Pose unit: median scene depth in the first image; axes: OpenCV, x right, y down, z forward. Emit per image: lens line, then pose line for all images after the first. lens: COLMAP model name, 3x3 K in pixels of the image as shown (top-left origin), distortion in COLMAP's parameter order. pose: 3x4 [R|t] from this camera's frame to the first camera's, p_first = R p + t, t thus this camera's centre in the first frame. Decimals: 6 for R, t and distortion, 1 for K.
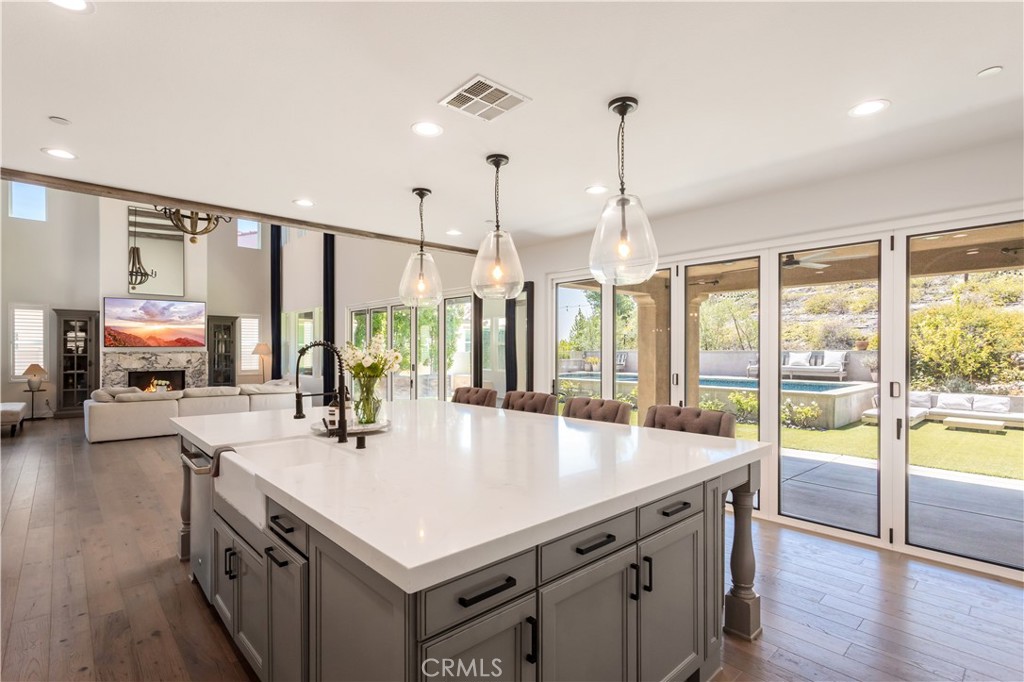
lens RADIAL K [[488.0, 0, 512.1], [0, 488.0, 354.1], [0, 0, 1]] dist [0.002210, 0.002525]
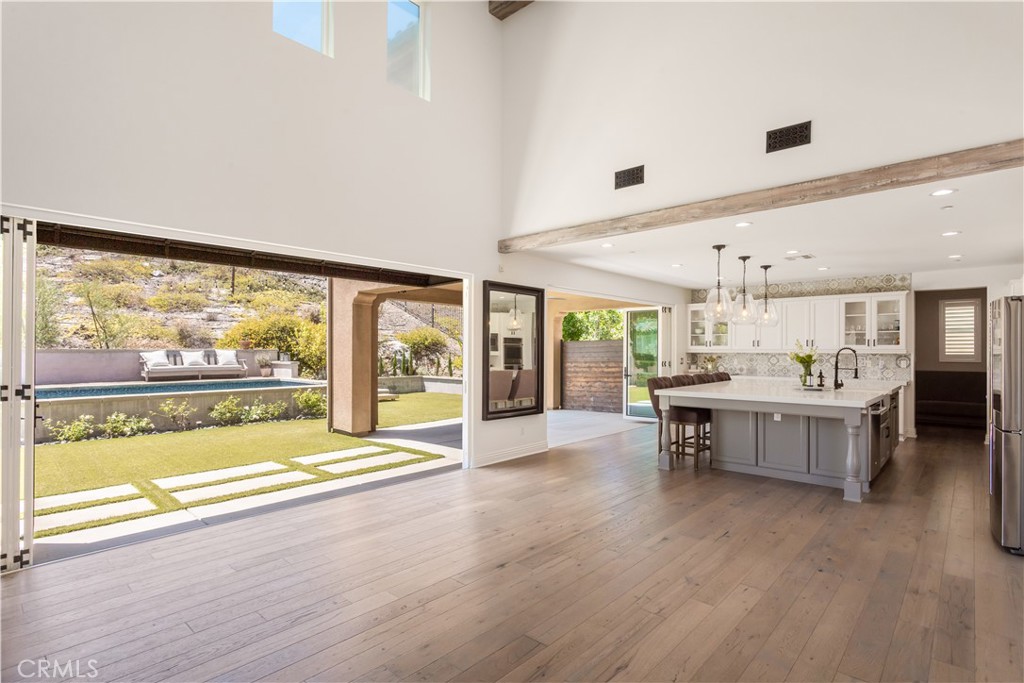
lens RADIAL K [[505.0, 0, 511.9], [0, 505.0, 347.9], [0, 0, 1]] dist [-0.011048, 0.005277]
pose [[-0.085584, 0.003657, 0.996324, -0.645613], [0.005214, 0.999981, -0.003223, -0.005283], [-0.996317, 0.004919, -0.085602, 0.674858]]
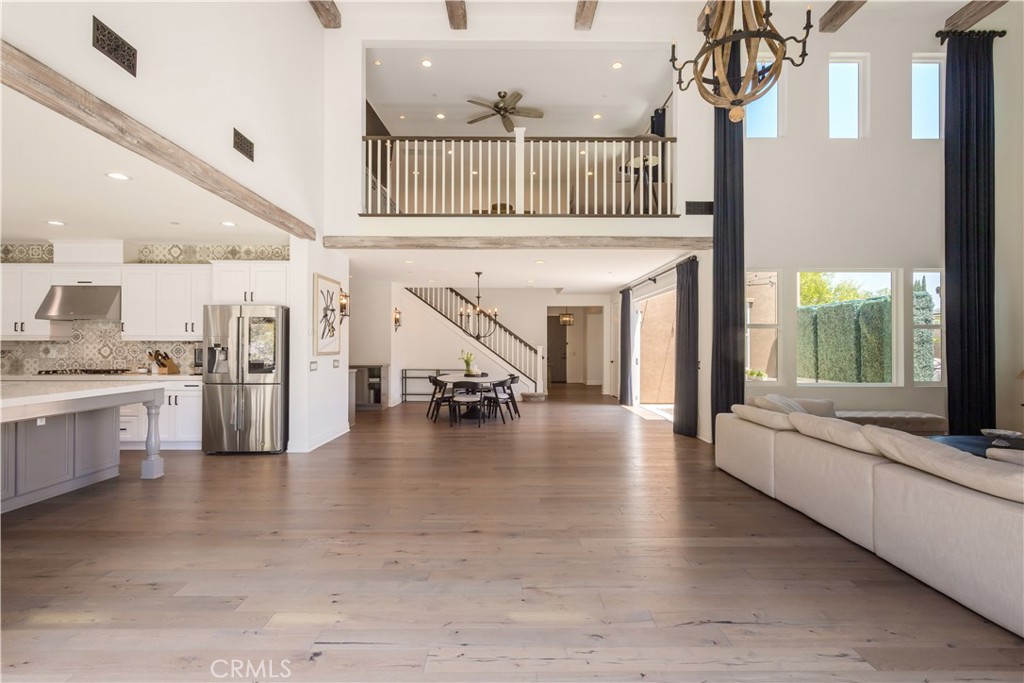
lens RADIAL K [[488.0, 0, 512.7], [0, 488.0, 343.3], [0, 0, 1]] dist [0.002210, 0.002525]
pose [[-0.668083, -0.006184, -0.744061, -0.094374], [-0.007718, 0.999969, -0.001381, 0.003140], [0.744046, 0.004820, -0.668110, 0.897129]]
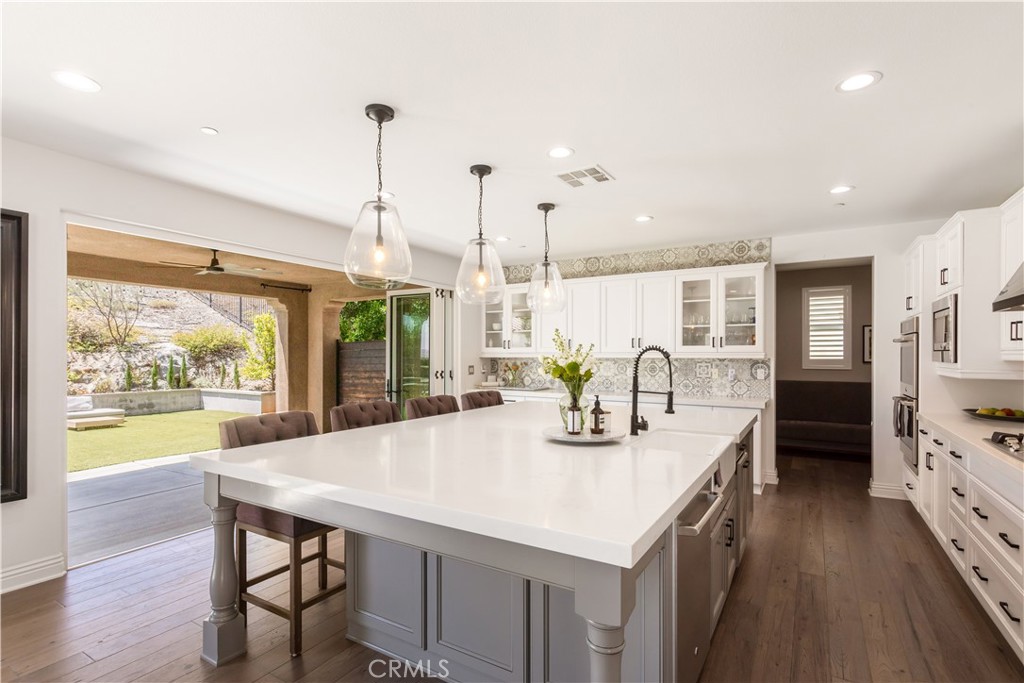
lens RADIAL K [[488.0, 0, 511.2], [0, 488.0, 357.4], [0, 0, 1]] dist [0.002210, 0.002525]
pose [[-0.273648, -0.005840, 0.961812, -0.328827], [0.007150, 0.999942, 0.008106, -0.002672], [-0.961803, 0.009095, -0.273591, 0.382549]]
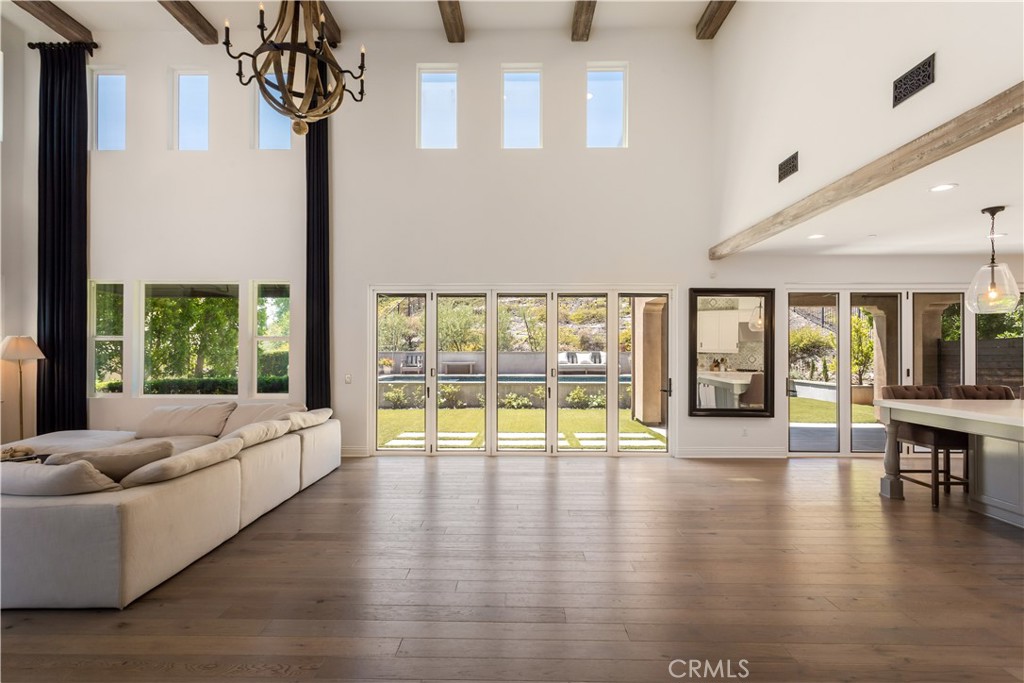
lens RADIAL K [[488.0, 0, 512.3], [0, 488.0, 348.2], [0, 0, 1]] dist [0.002210, 0.002525]
pose [[0.688698, 0.005912, 0.725024, -0.662182], [0.003867, 0.999923, -0.011827, -0.003075], [-0.725038, 0.010948, 0.688622, 0.388245]]
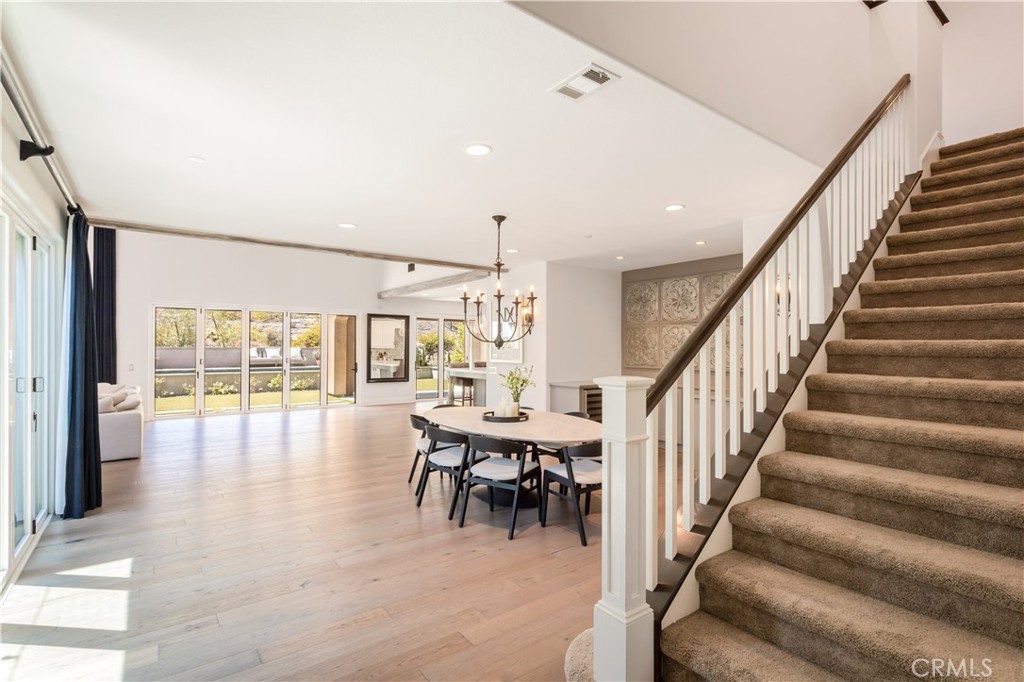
lens RADIAL K [[488.0, 0, 509.7], [0, 488.0, 343.2], [0, 0, 1]] dist [0.002210, 0.002525]
pose [[0.106071, 0.009424, 0.994314, -1.167986], [0.004886, 0.999938, -0.009998, -0.002896], [-0.994347, 0.005919, 0.106018, 0.195486]]
